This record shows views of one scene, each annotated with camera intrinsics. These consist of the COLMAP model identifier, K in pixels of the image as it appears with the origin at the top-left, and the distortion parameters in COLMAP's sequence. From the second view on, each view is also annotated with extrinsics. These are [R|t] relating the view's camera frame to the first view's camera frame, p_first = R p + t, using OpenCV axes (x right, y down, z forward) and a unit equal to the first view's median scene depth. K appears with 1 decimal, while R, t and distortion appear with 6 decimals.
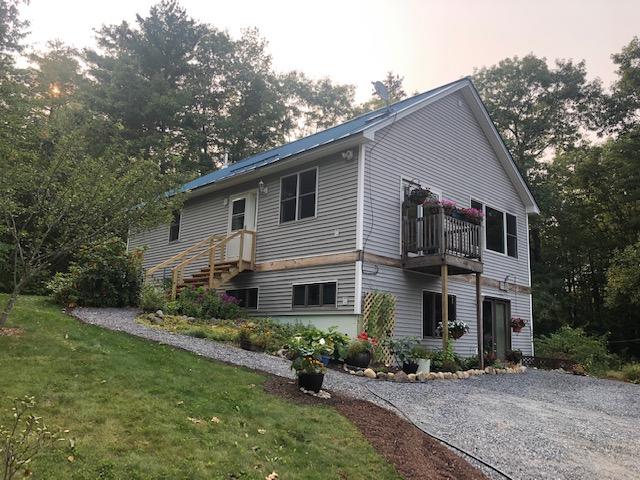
lens RADIAL K [[533.6, 0, 320.0], [0, 533.6, 240.0], [0, 0, 1]] dist [0.005139, -0.006914]
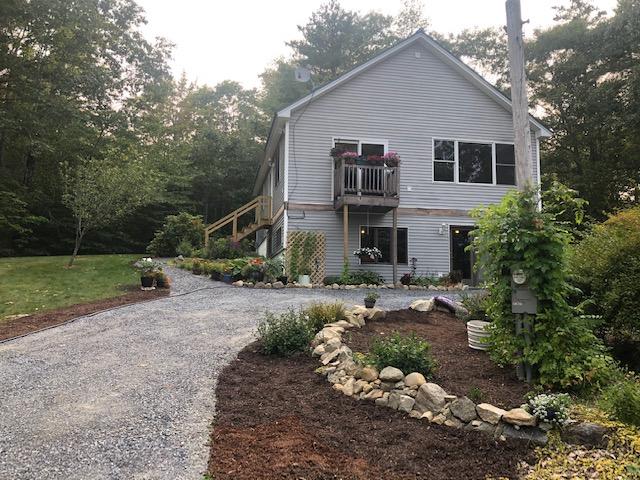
lens RADIAL K [[518.2, 0, 320.1], [0, 518.2, 264.0], [0, 0, 1]] dist [0.001726, -0.002246]
pose [[0.834076, -0.066063, -0.547679, 0.774022], [0.129211, 0.988581, 0.077533, 0.075451], [0.536303, -0.135435, 0.833088, -0.077354]]
